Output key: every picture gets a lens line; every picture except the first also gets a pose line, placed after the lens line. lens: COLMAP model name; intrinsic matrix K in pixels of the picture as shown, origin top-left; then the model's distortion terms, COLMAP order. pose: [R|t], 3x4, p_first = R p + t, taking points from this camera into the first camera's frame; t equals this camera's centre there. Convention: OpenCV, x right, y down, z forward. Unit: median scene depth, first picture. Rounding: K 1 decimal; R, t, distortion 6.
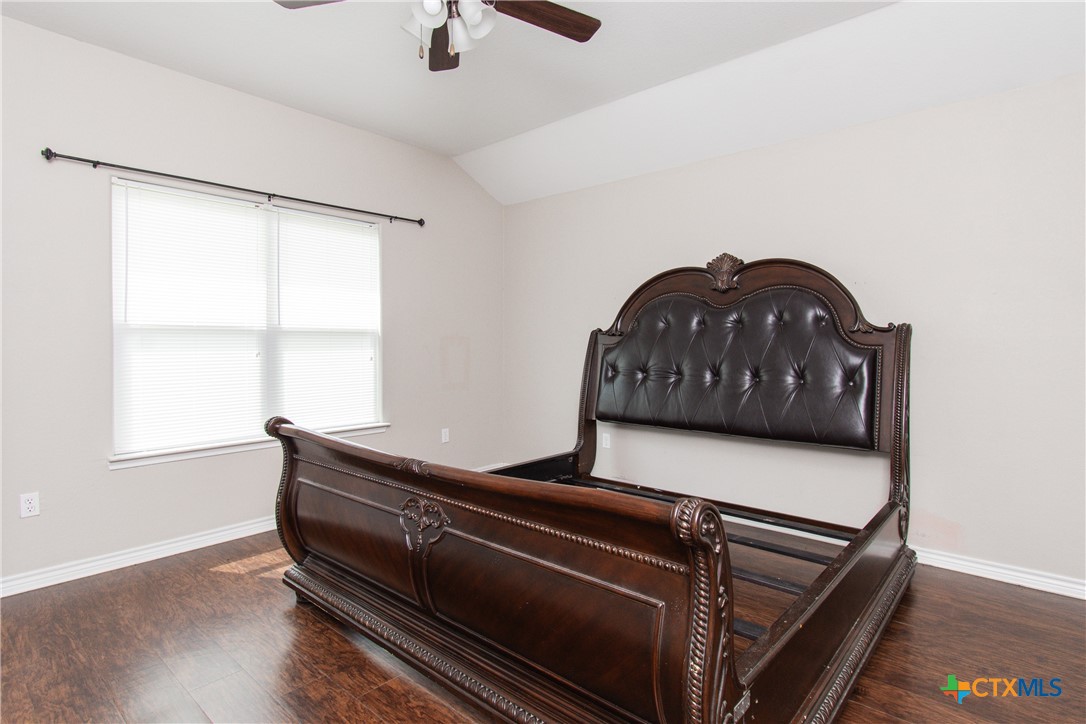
lens RADIAL K [[549.7, 0, 546.4], [0, 549.7, 347.1], [0, 0, 1]] dist [-0.011713, -0.002129]
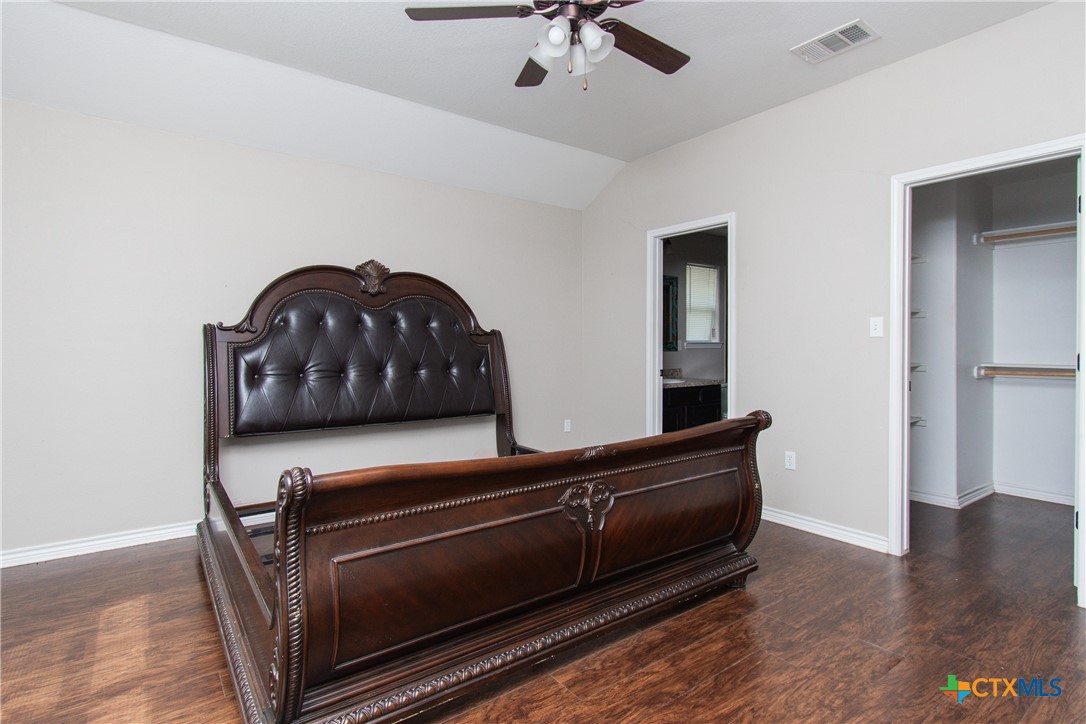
lens RADIAL K [[549.7, 0, 546.4], [0, 549.7, 347.1], [0, 0, 1]] dist [-0.011713, -0.002129]
pose [[0.208962, -0.004157, 0.977915, -0.695115], [0.005103, 0.999982, 0.003160, 0.001428], [-0.977910, 0.004330, 0.208980, 0.447655]]
